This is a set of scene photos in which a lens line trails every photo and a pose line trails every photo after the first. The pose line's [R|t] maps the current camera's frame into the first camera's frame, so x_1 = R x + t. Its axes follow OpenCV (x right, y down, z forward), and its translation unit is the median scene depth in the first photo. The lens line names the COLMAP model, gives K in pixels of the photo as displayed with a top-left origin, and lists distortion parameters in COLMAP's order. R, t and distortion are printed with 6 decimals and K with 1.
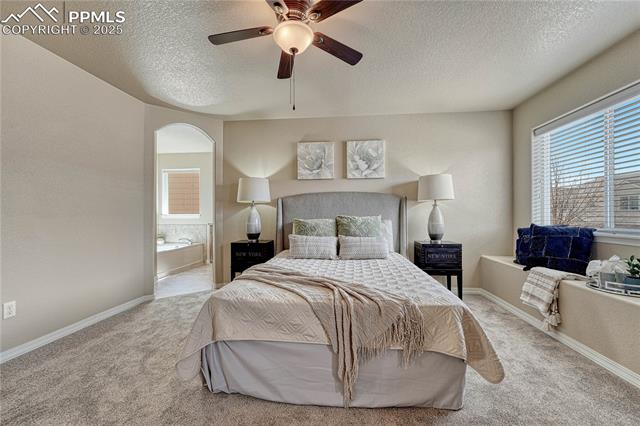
lens RADIAL K [[259.3, 0, 321.7], [0, 259.3, 213.8], [0, 0, 1]] dist [-0.010107, 0.000114]
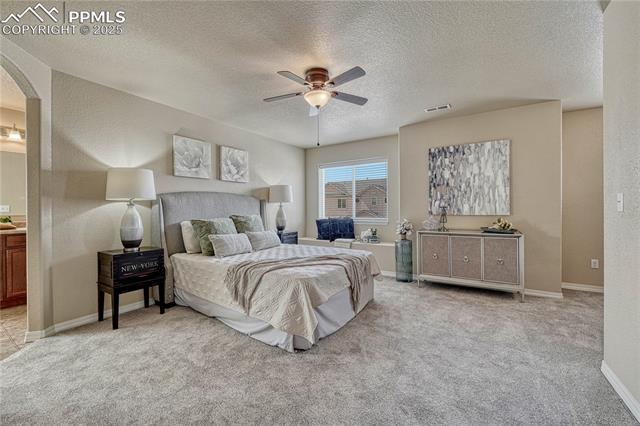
lens RADIAL K [[259.3, 0, 321.7], [0, 259.3, 213.8], [0, 0, 1]] dist [-0.010107, 0.000114]
pose [[0.458454, -0.016310, 0.888568, -0.673740], [0.008137, 0.999867, 0.014155, -0.009091], [-0.888681, 0.000741, 0.458526, 0.139650]]
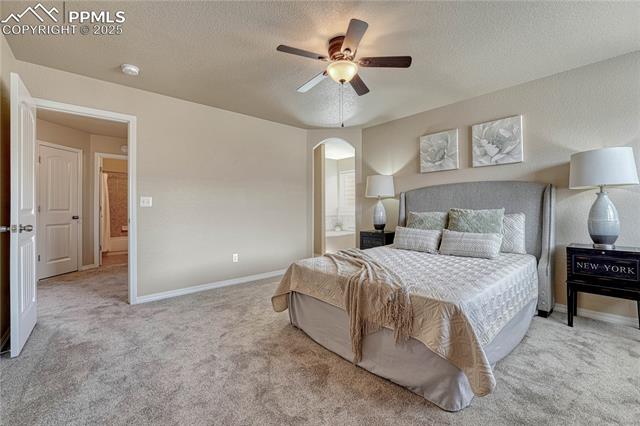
lens RADIAL K [[268.8, 0, 329.4], [0, 268.8, 204.0], [0, 0, 1]] dist [-0.001451, -0.000190]
pose [[0.746486, -0.012154, -0.665290, 0.345344], [0.008263, 0.999925, -0.008996, -0.004760], [0.665350, 0.001218, 0.746530, -0.020408]]
